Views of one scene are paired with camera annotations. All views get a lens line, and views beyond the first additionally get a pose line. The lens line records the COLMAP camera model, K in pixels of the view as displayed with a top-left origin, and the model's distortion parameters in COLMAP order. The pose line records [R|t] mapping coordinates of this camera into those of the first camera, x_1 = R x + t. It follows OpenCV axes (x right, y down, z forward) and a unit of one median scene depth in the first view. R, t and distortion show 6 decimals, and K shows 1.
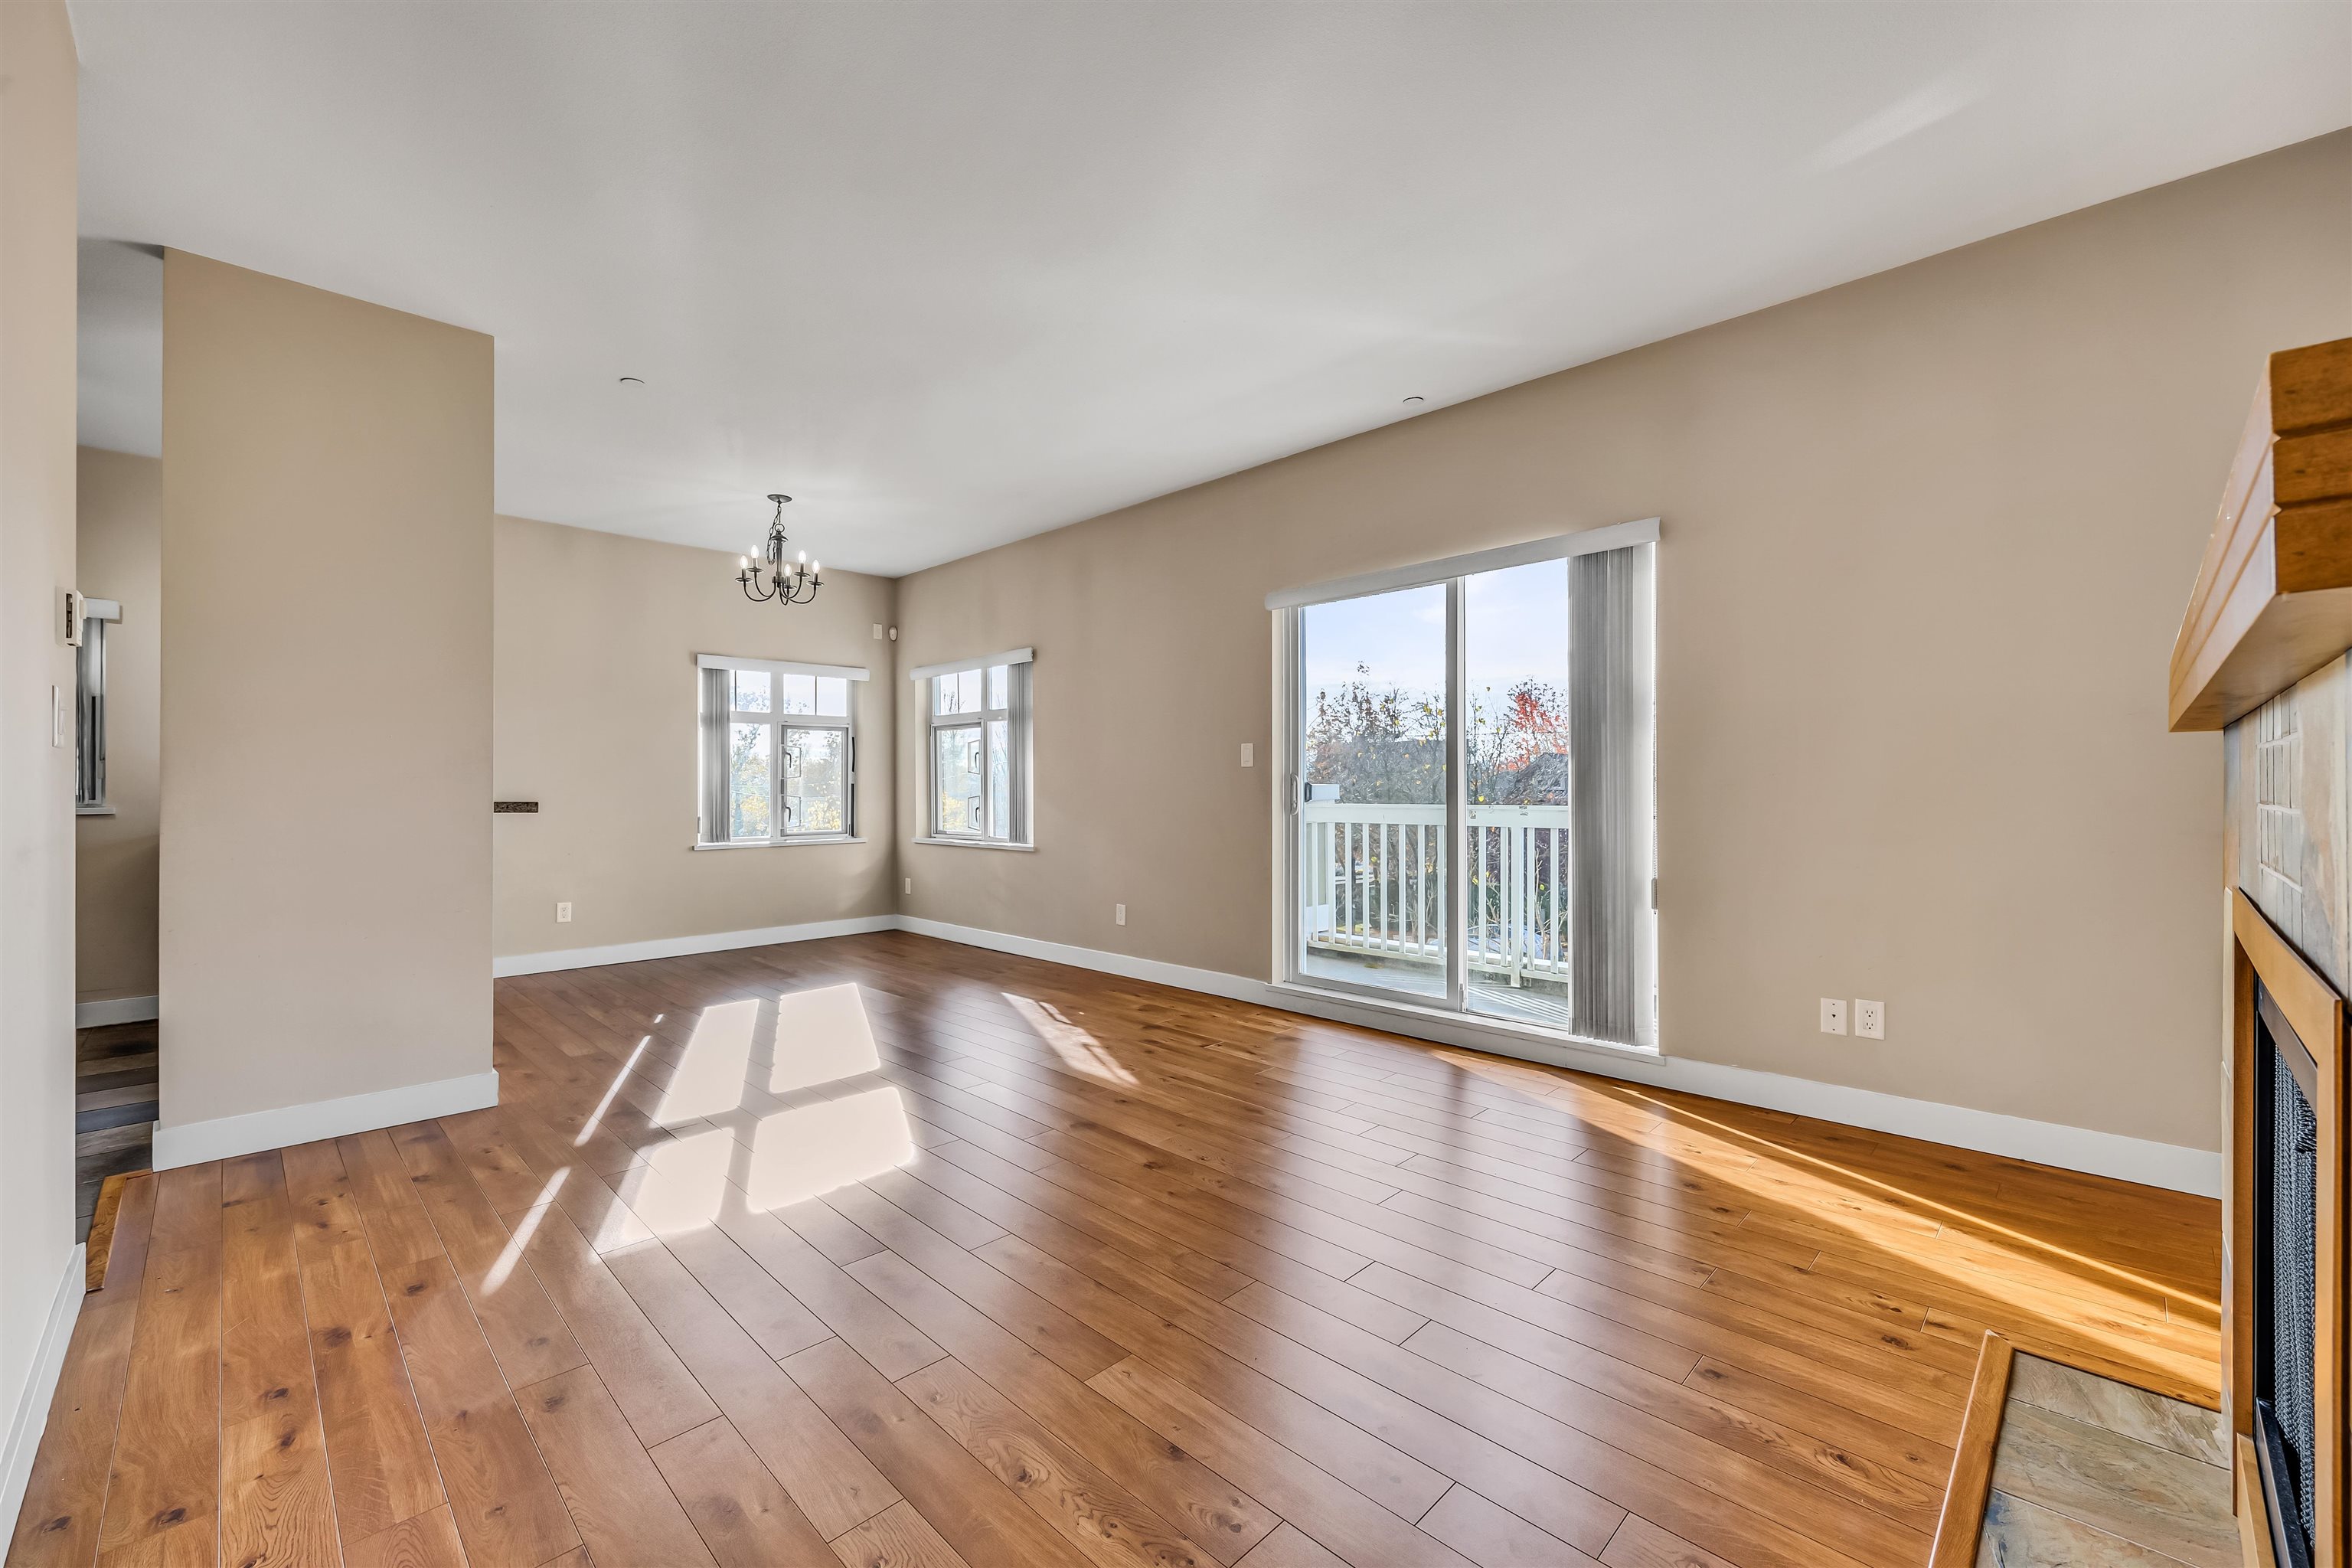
lens RADIAL K [[927.4, 0, 1176.0], [0, 927.4, 784.0], [0, 0, 1]] dist [0.000125, 0.000121]
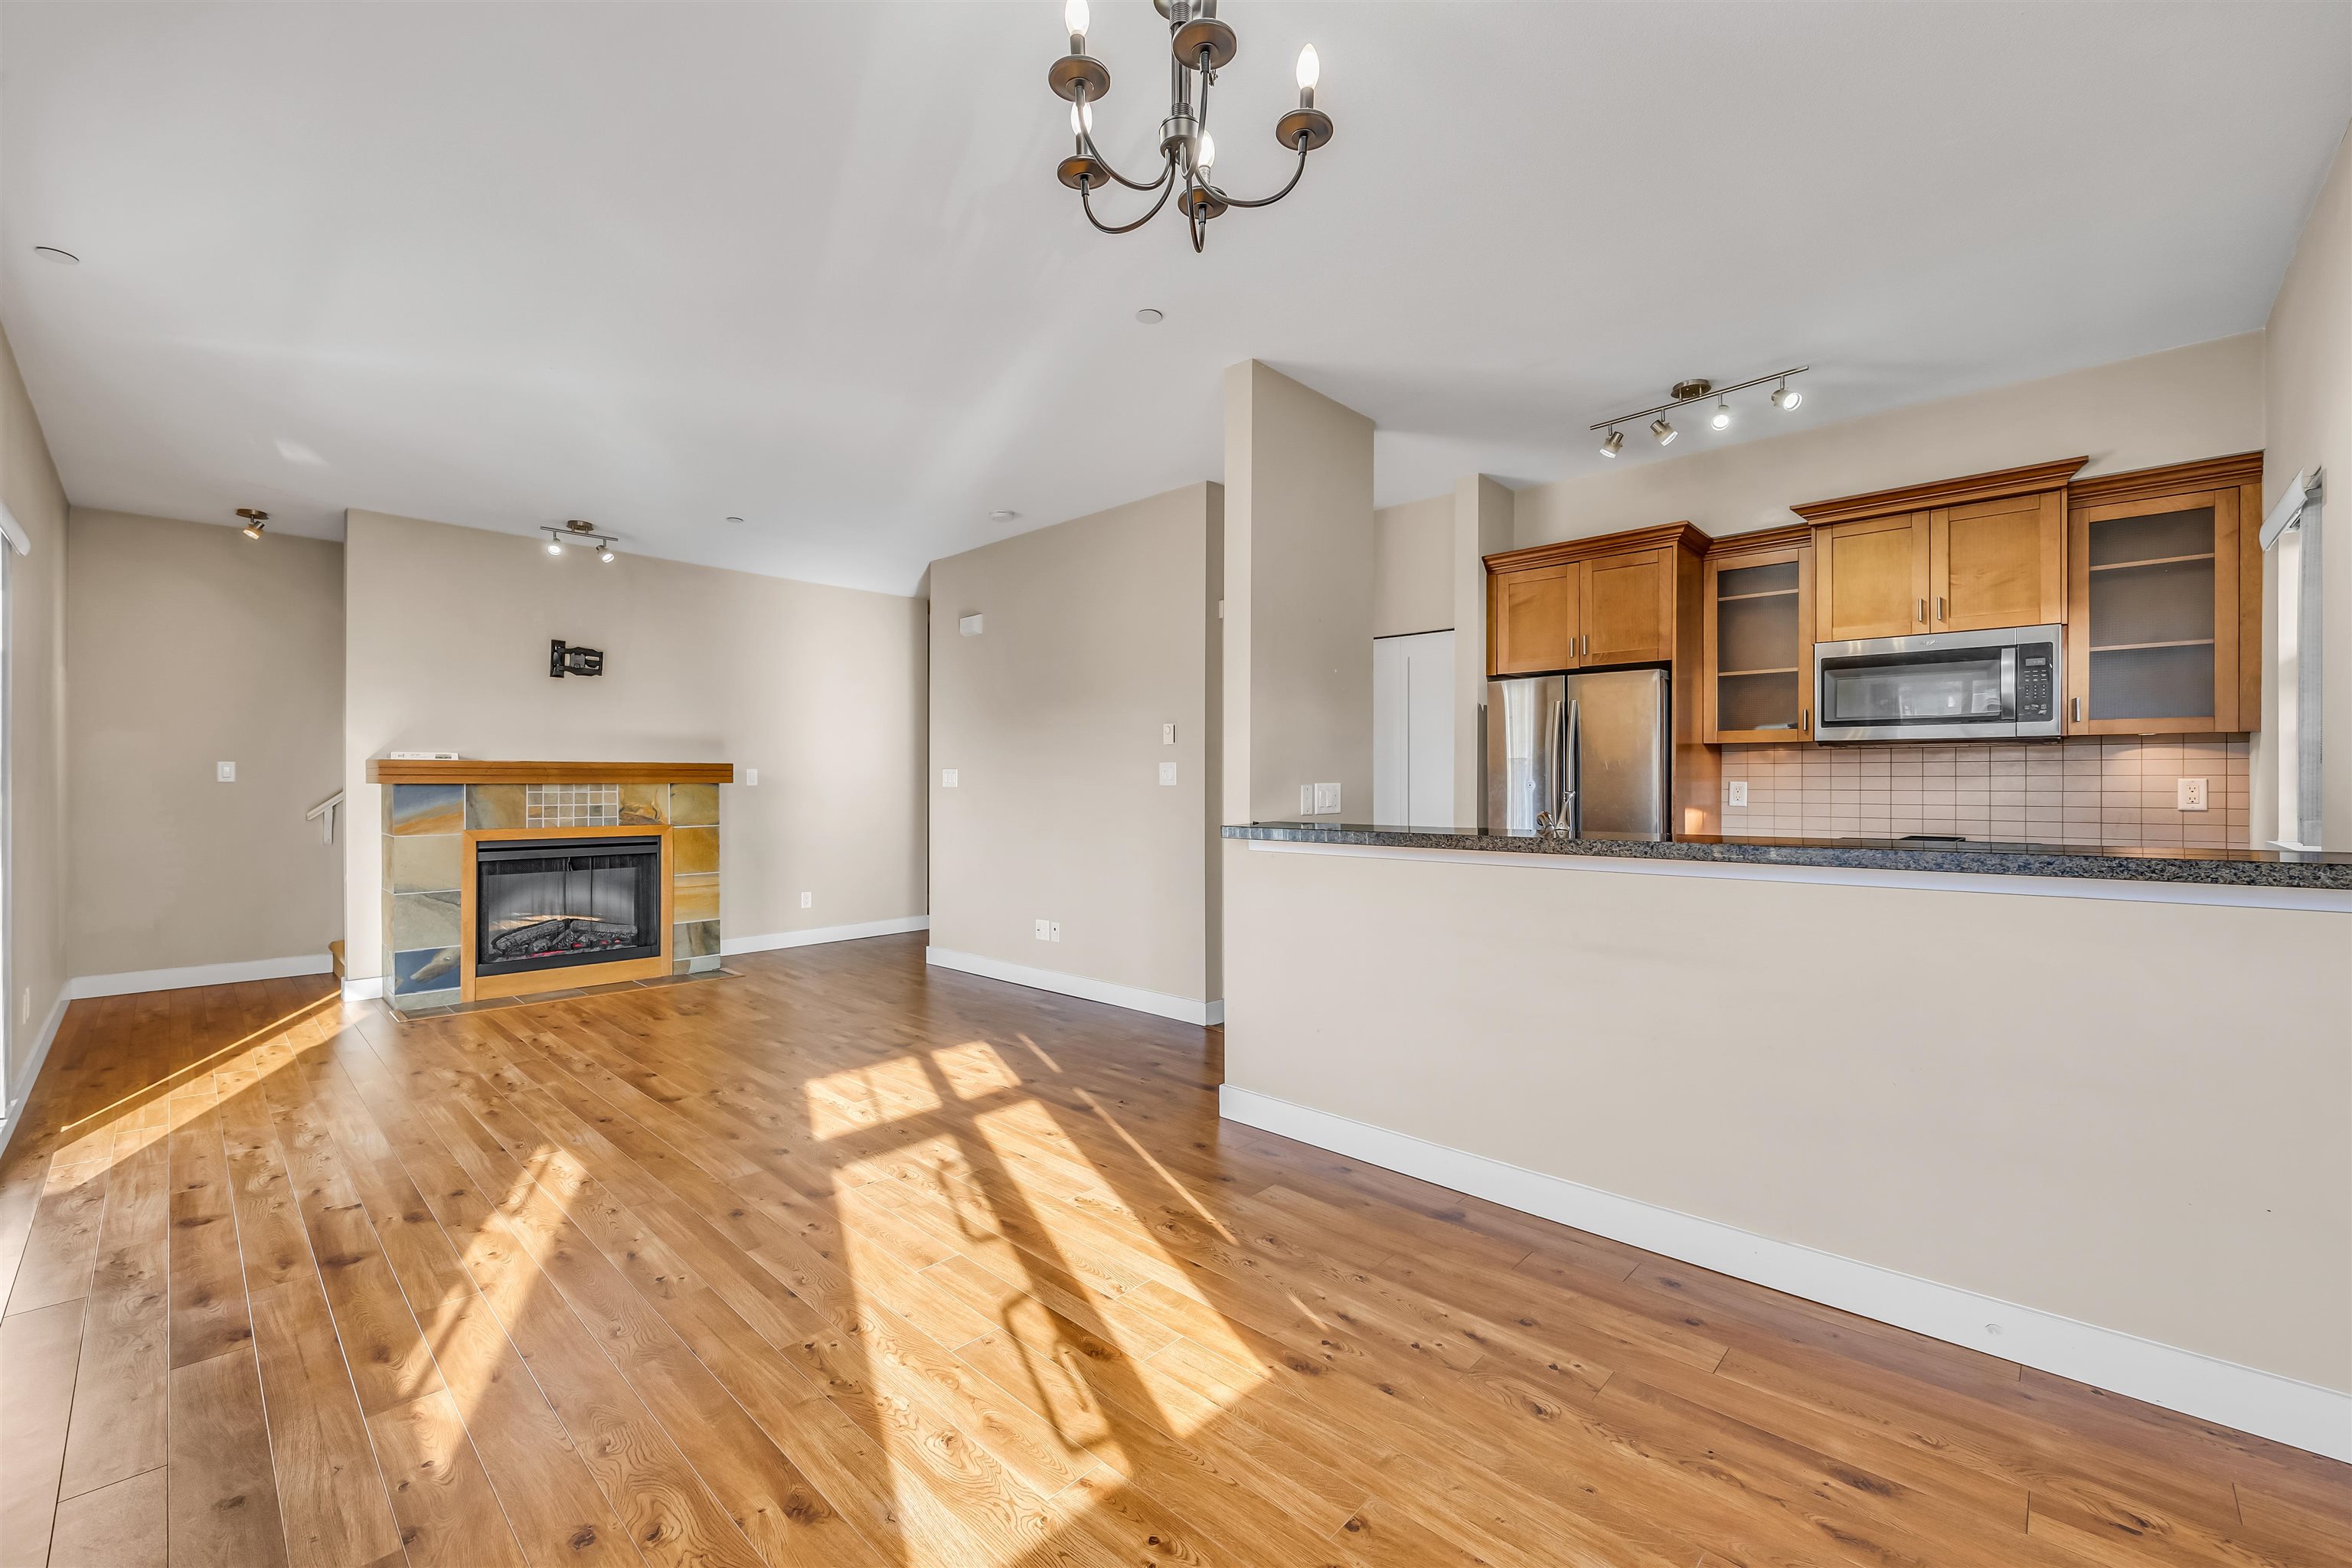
lens RADIAL K [[953.3, 0, 1197.9], [0, 953.3, 786.0], [0, 0, 1]] dist [-0.001066, -0.000060]
pose [[-0.999284, 0.005558, -0.037421, -0.623537], [0.005451, 0.999981, 0.002973, -0.023565], [0.037436, 0.002767, -0.999295, 1.917921]]
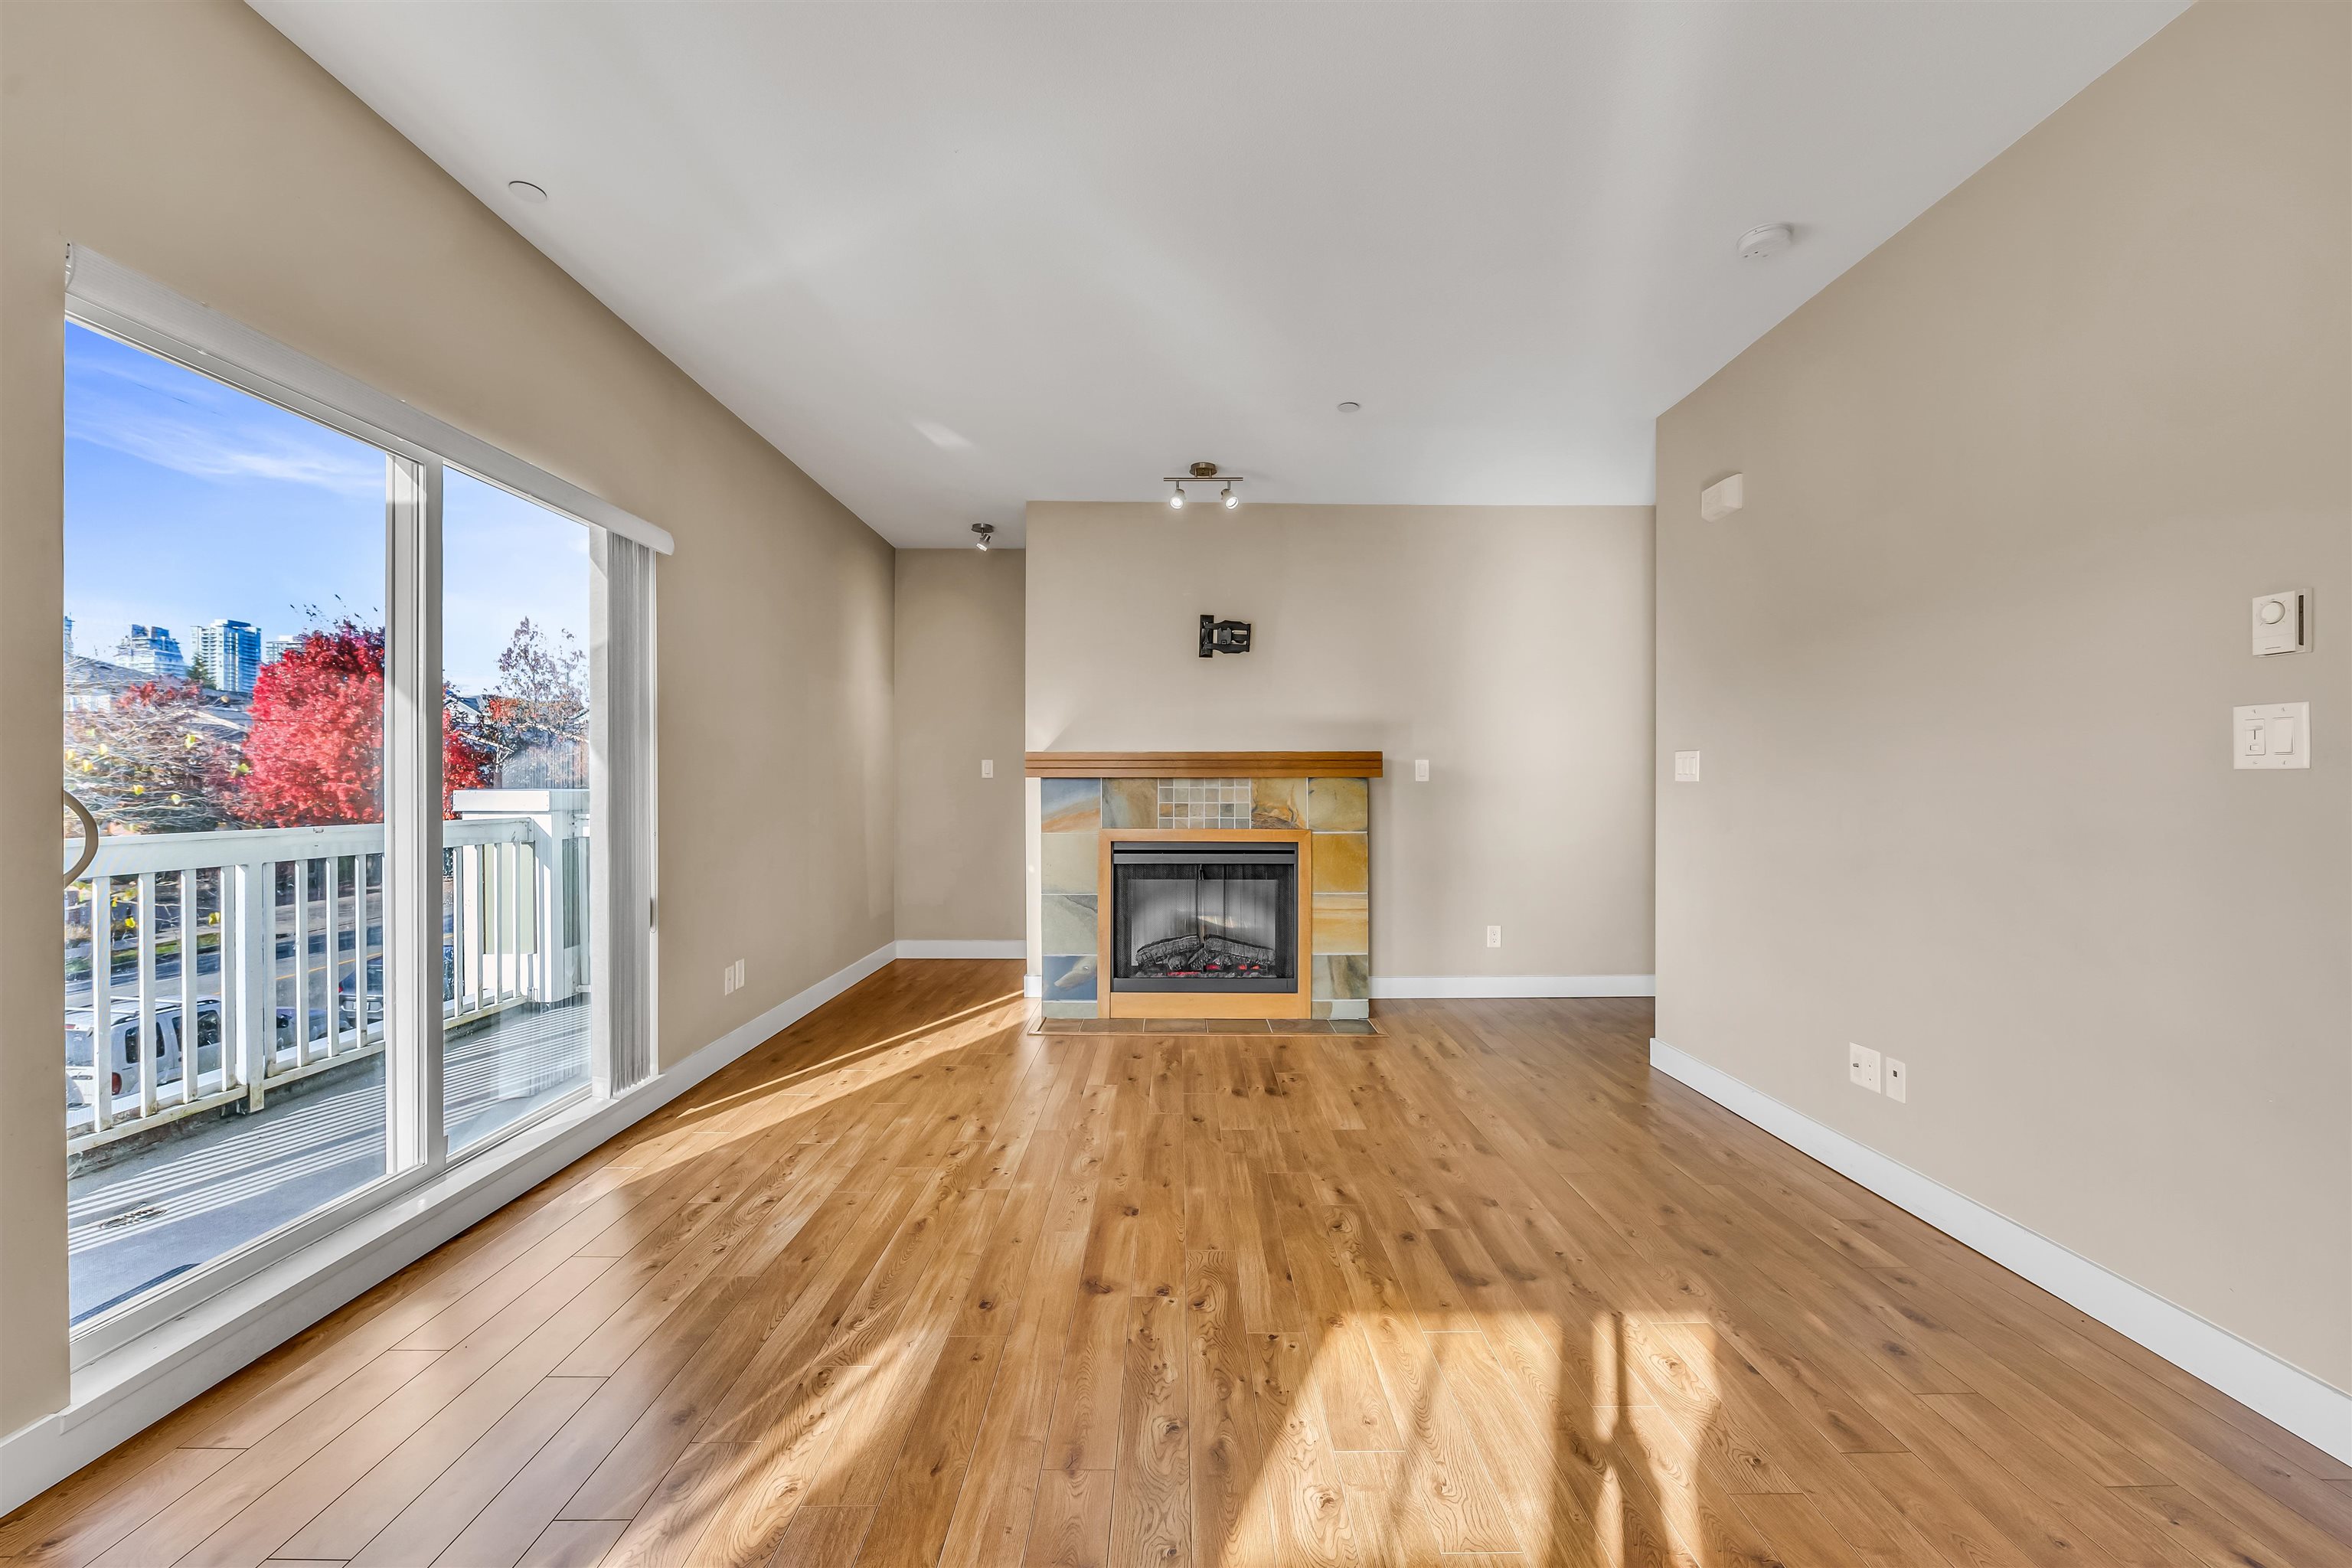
lens RADIAL K [[953.3, 0, 1197.9], [0, 953.3, 786.0], [0, 0, 1]] dist [-0.001066, -0.000060]
pose [[-0.719366, 0.005669, 0.694608, -0.573850], [0.002747, 0.999982, -0.005317, -0.009580], [-0.694625, -0.001917, -0.719369, 1.269370]]
